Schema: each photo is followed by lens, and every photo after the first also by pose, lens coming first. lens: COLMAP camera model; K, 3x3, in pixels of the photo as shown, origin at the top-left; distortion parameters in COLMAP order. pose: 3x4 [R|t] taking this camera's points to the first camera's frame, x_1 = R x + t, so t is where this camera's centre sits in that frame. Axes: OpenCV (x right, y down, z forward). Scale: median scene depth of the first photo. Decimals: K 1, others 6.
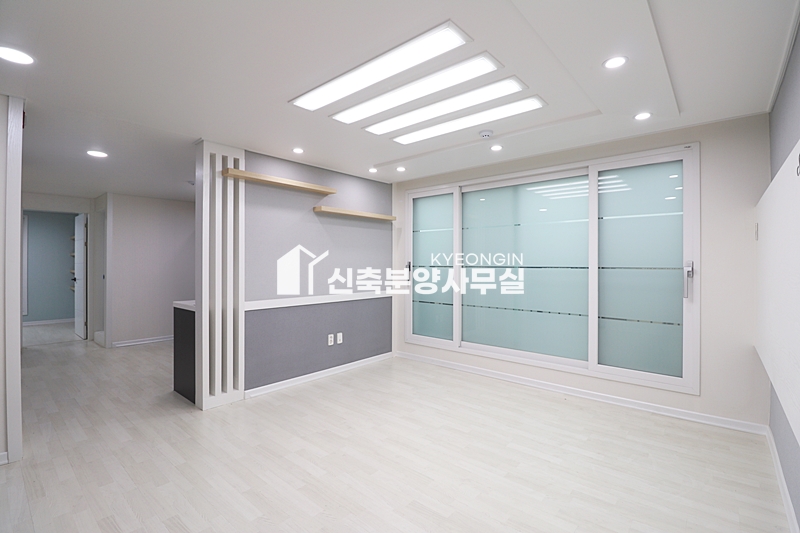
lens RADIAL K [[368.2, 0, 403.7], [0, 368.2, 262.3], [0, 0, 1]] dist [0.000542, -0.015147]
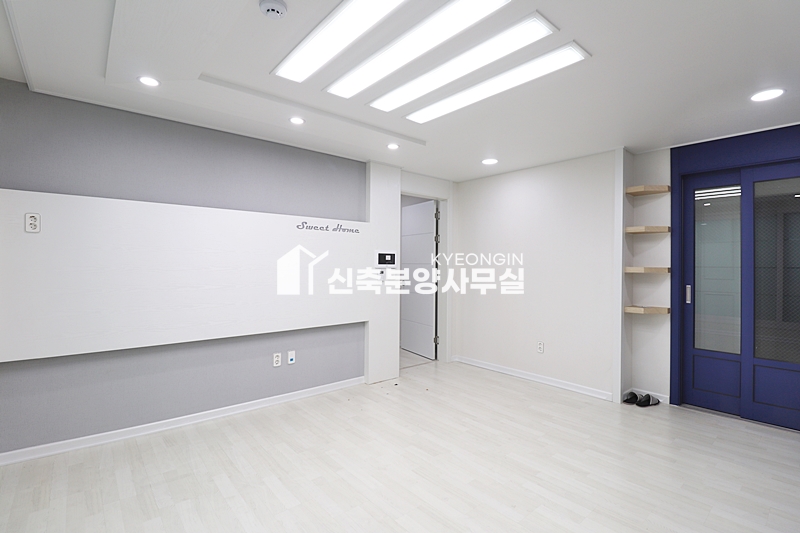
lens RADIAL K [[373.9, 0, 404.8], [0, 373.9, 262.3], [0, 0, 1]] dist [-0.001681, -0.017171]
pose [[-0.988911, -0.008064, 0.148291, -0.030123], [-0.008702, 0.999955, -0.003660, 0.003875], [-0.148255, -0.004910, -0.988937, 1.217735]]
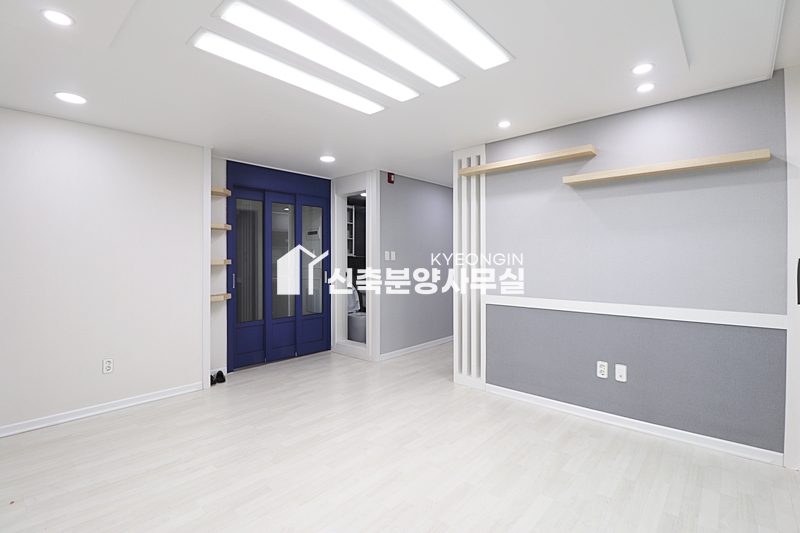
lens RADIAL K [[368.2, 0, 403.7], [0, 368.2, 262.3], [0, 0, 1]] dist [0.000542, -0.015147]
pose [[-0.014000, 0.003646, -0.999895, 0.547415], [0.003327, 0.999988, 0.003599, 0.013310], [0.999896, -0.003276, -0.014012, 0.745927]]
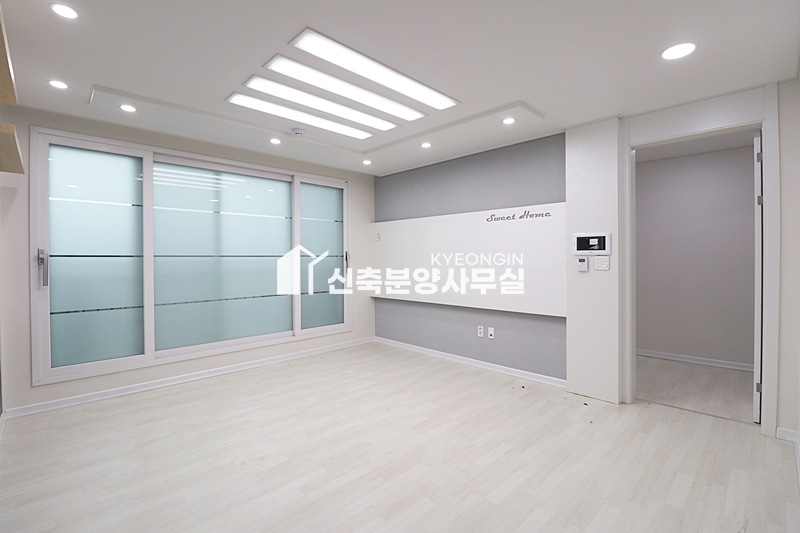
lens RADIAL K [[368.2, 0, 403.7], [0, 368.2, 262.3], [0, 0, 1]] dist [0.000542, -0.015147]
pose [[0.073758, -0.011717, 0.997207, -0.696695], [0.004343, 0.999925, 0.011428, 0.022473], [-0.997267, 0.003488, 0.073804, 0.501921]]
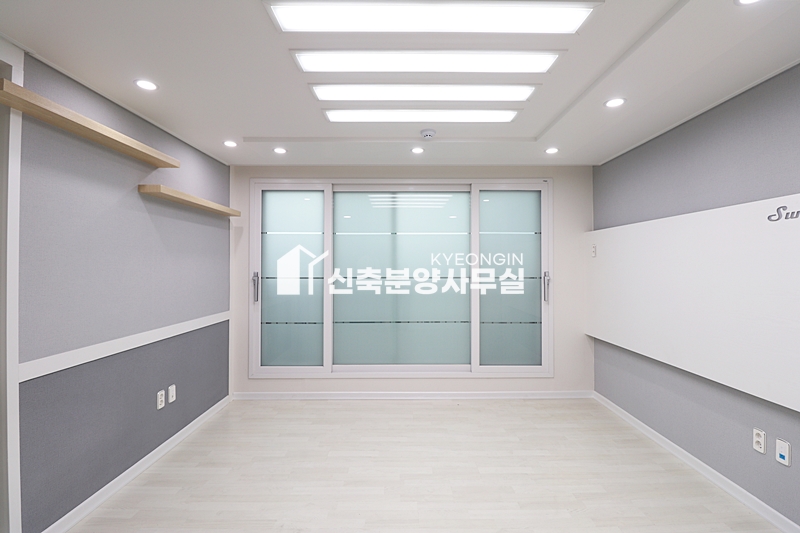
lens RADIAL K [[368.2, 0, 403.7], [0, 368.2, 262.3], [0, 0, 1]] dist [0.000542, -0.015147]
pose [[0.754389, 0.006016, 0.656400, -0.341208], [0.000150, 0.999956, -0.009338, -0.019538], [-0.656427, 0.007143, 0.754355, 0.295802]]
